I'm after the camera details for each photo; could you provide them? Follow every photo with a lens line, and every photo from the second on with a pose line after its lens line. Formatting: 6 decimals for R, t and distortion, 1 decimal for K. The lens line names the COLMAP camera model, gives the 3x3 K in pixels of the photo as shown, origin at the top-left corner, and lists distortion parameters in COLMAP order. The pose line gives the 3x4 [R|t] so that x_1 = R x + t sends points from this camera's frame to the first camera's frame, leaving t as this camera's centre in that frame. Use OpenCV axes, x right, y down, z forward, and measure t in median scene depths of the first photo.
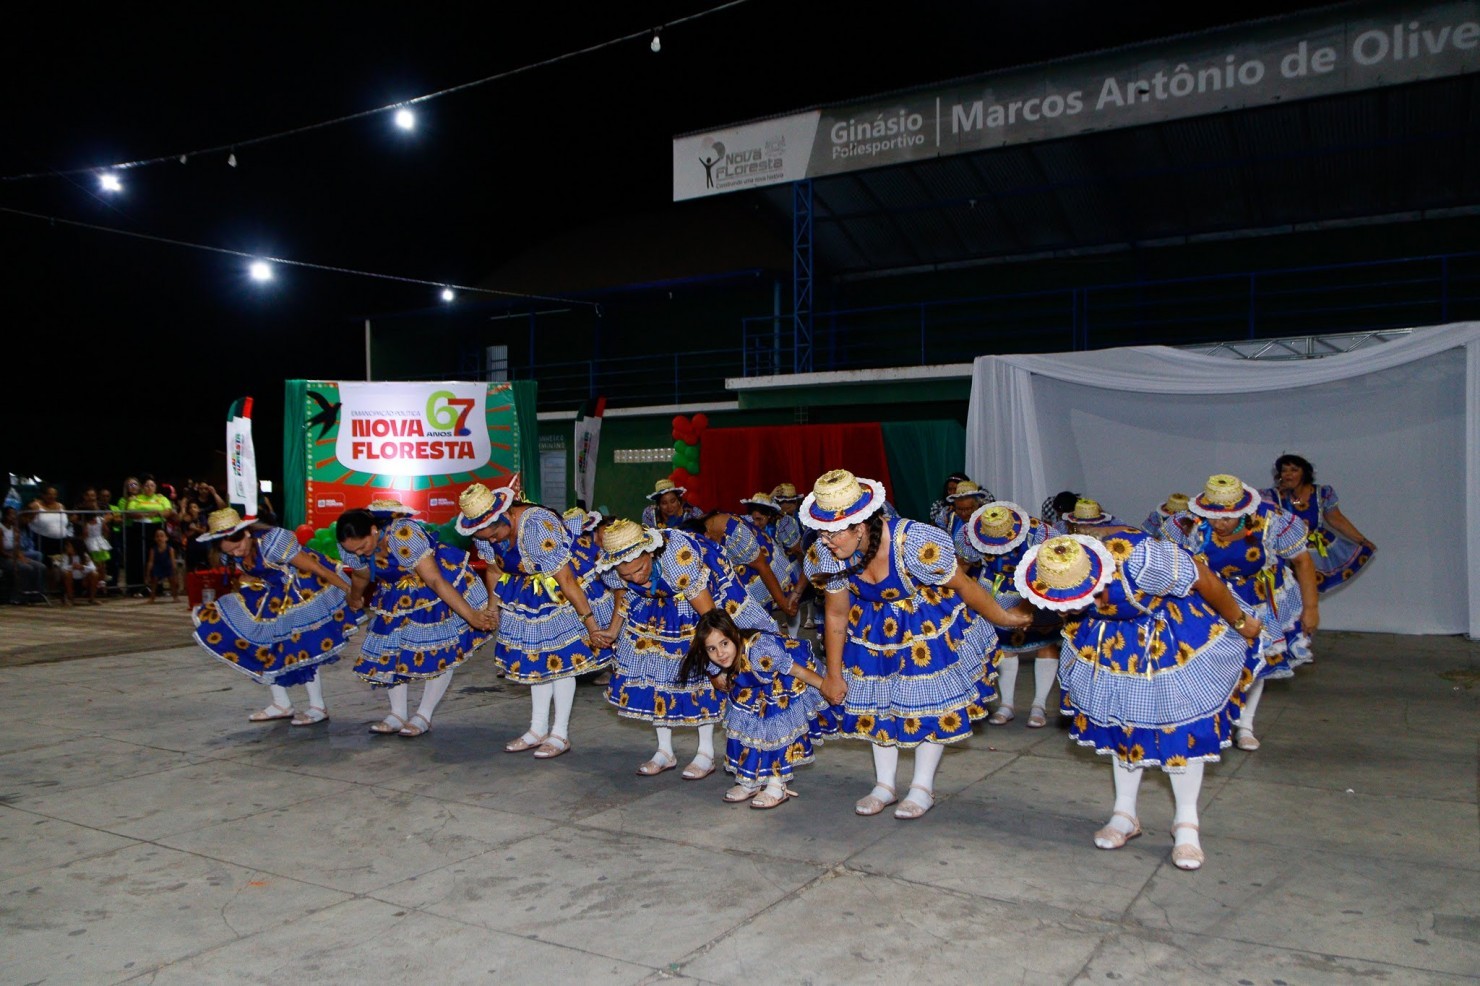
lens RADIAL K [[1248.4, 0, 744.9], [0, 1248.4, 516.1], [0, 0, 1]] dist [-0.028572, 0.015180]
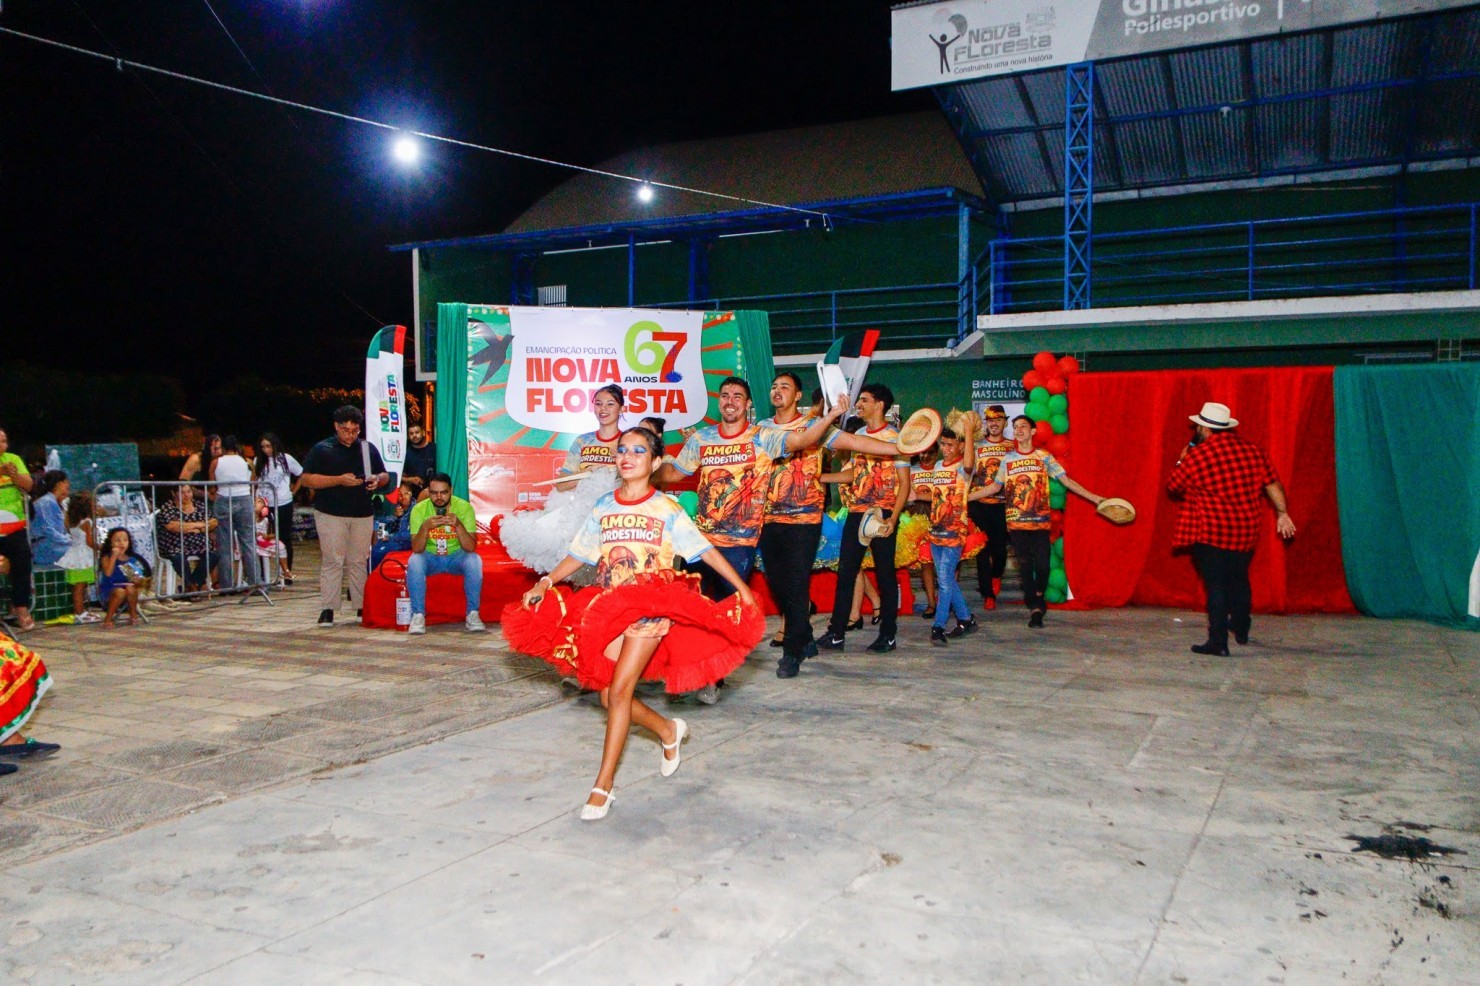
lens RADIAL K [[1248.4, 0, 744.9], [0, 1248.4, 516.1], [0, 0, 1]] dist [-0.028572, 0.015180]
pose [[0.995807, 0.001356, 0.091470, -0.253616], [-0.003512, 0.999720, 0.023409, -0.001725], [-0.091412, -0.023632, 0.995533, 0.250944]]
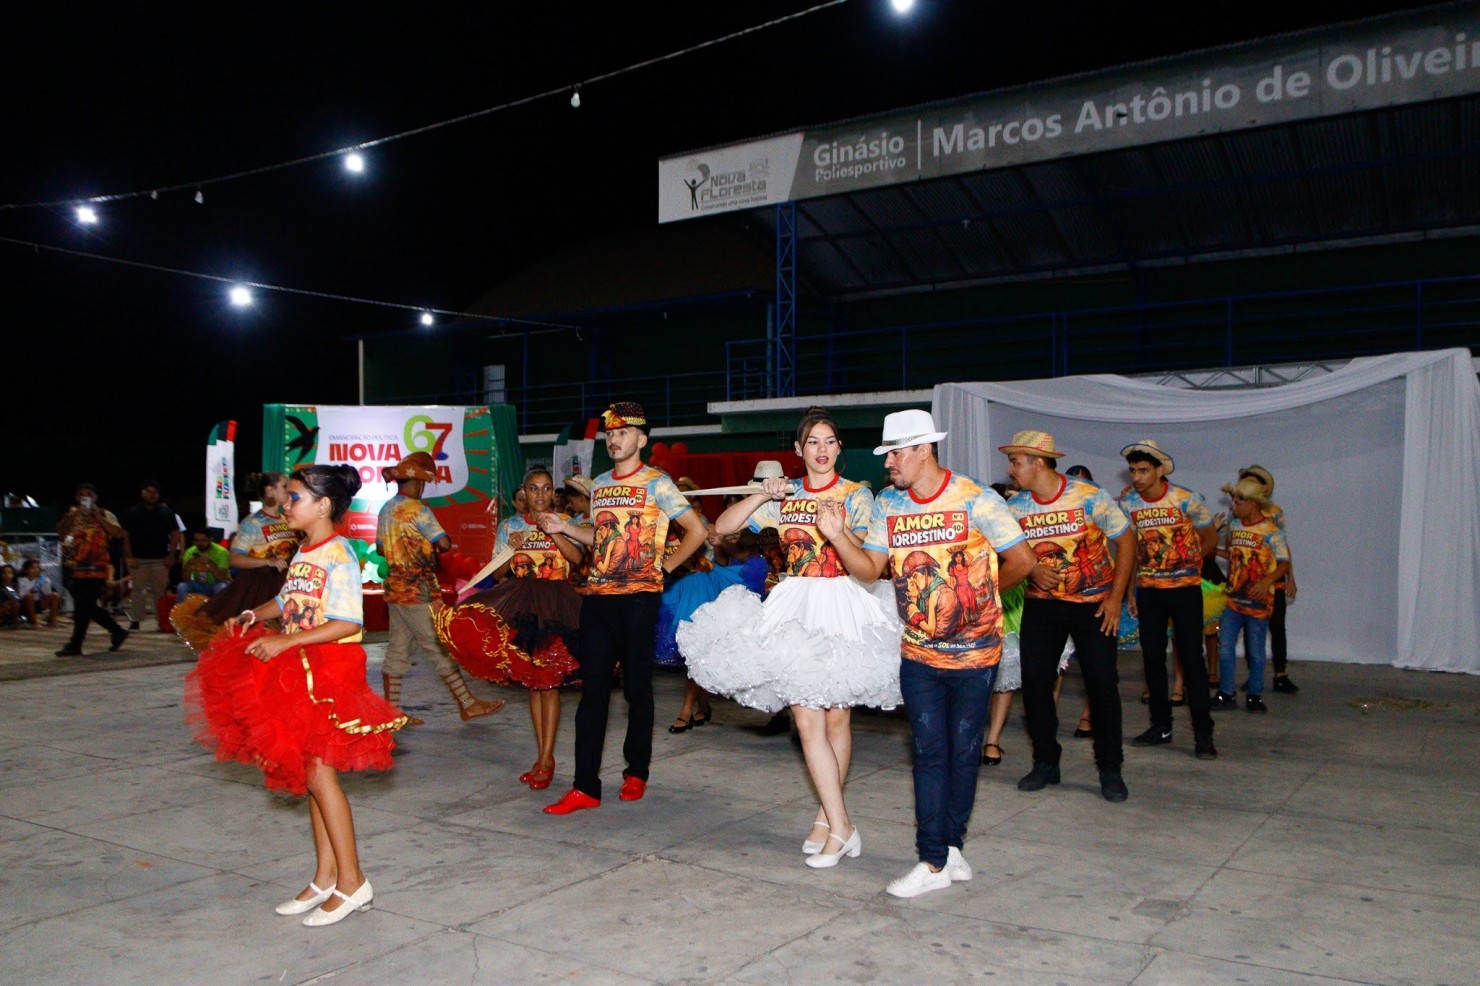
lens RADIAL K [[1333.0, 0, 744.1], [0, 1333.0, 506.0], [0, 0, 1]] dist [-0.029452, 0.013042]
pose [[0.999519, 0.003477, -0.030804, 0.050065], [-0.004260, 0.999669, -0.025377, -0.001819], [0.030706, 0.025496, 0.999203, -0.055275]]
